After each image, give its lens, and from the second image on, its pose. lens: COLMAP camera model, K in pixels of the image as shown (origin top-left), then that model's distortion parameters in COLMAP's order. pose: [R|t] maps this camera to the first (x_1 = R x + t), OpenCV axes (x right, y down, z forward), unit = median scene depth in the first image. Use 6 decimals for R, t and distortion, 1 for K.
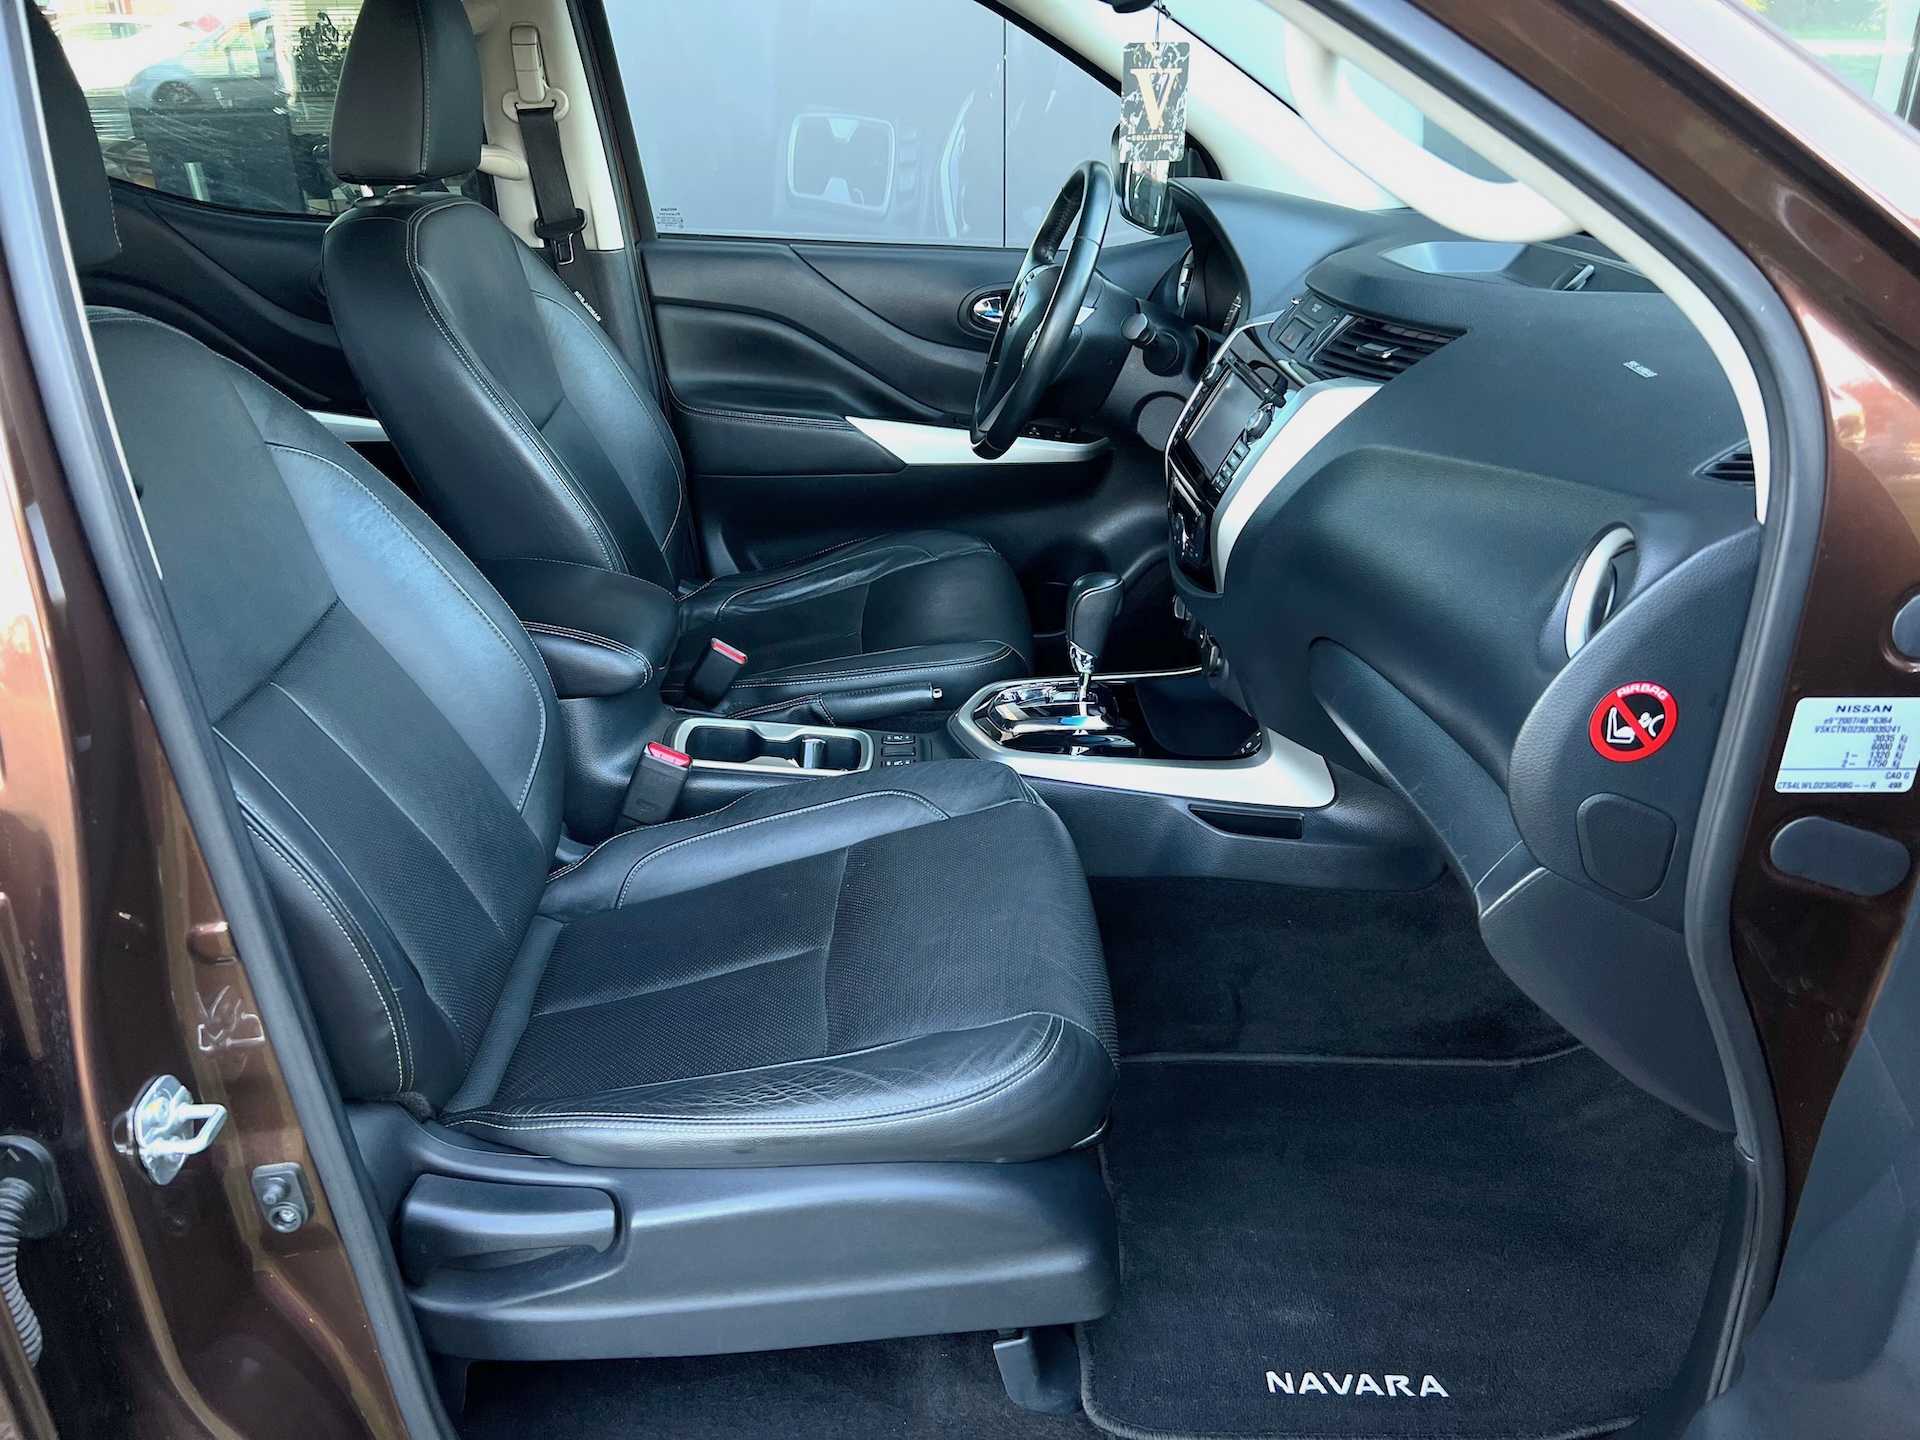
lens RADIAL K [[1490.2, 0, 865.8], [0, 1490.2, 788.3], [0, 0, 1]] dist [0.052827, -0.078195]
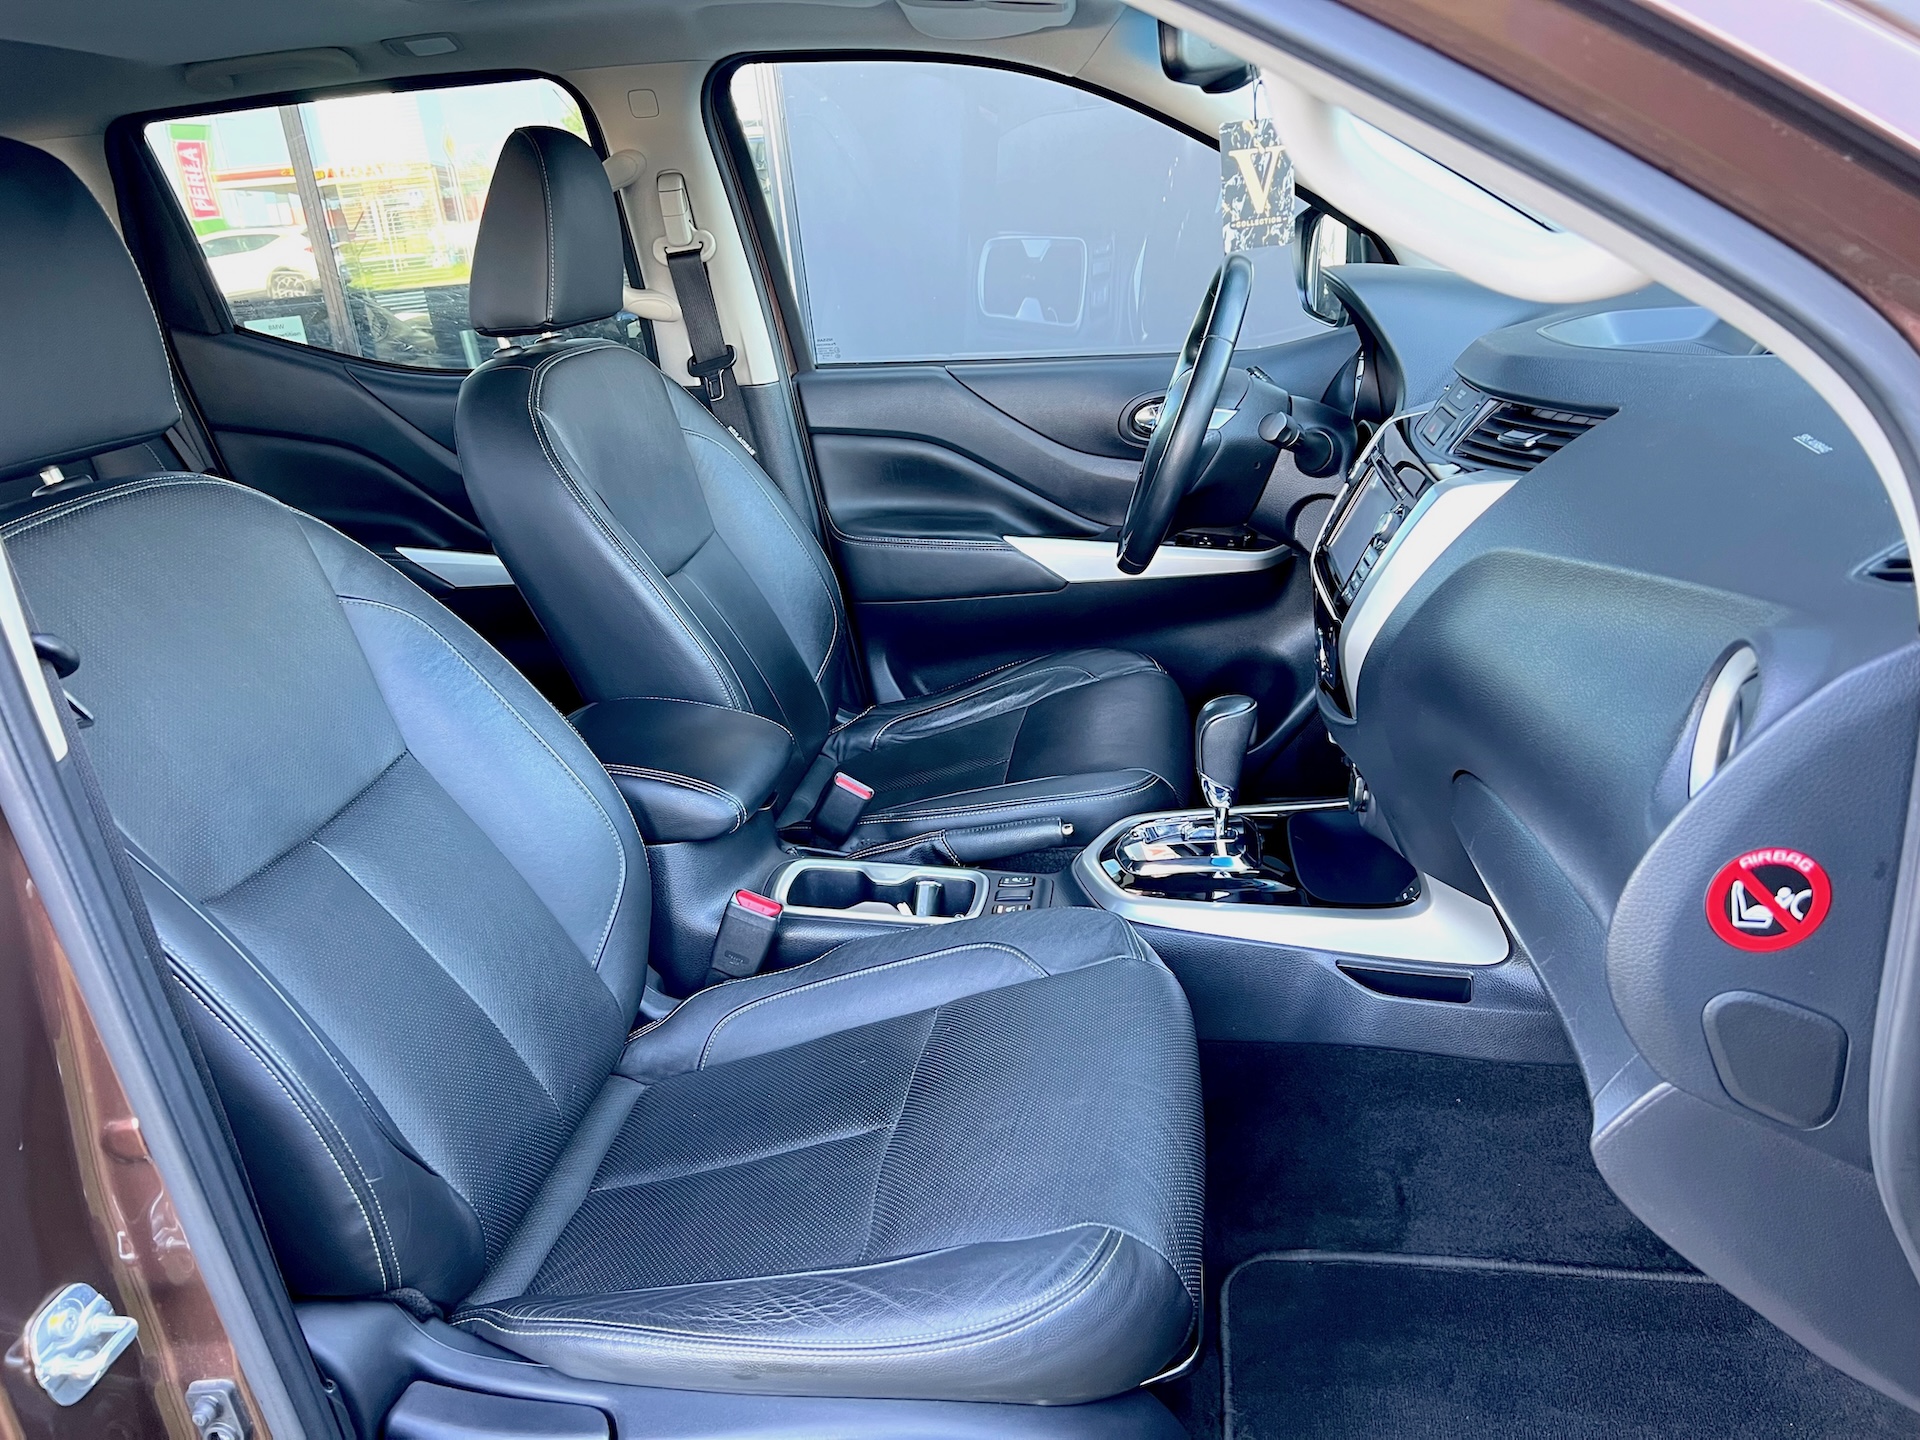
lens RADIAL K [[1490.2, 0, 865.8], [0, 1490.2, 788.3], [0, 0, 1]] dist [0.052827, -0.078195]
pose [[0.983945, -0.017627, -0.177601, 0.104757], [0.004185, 0.997116, -0.075781, -0.023835], [0.178425, 0.073821, 0.981180, 0.088446]]
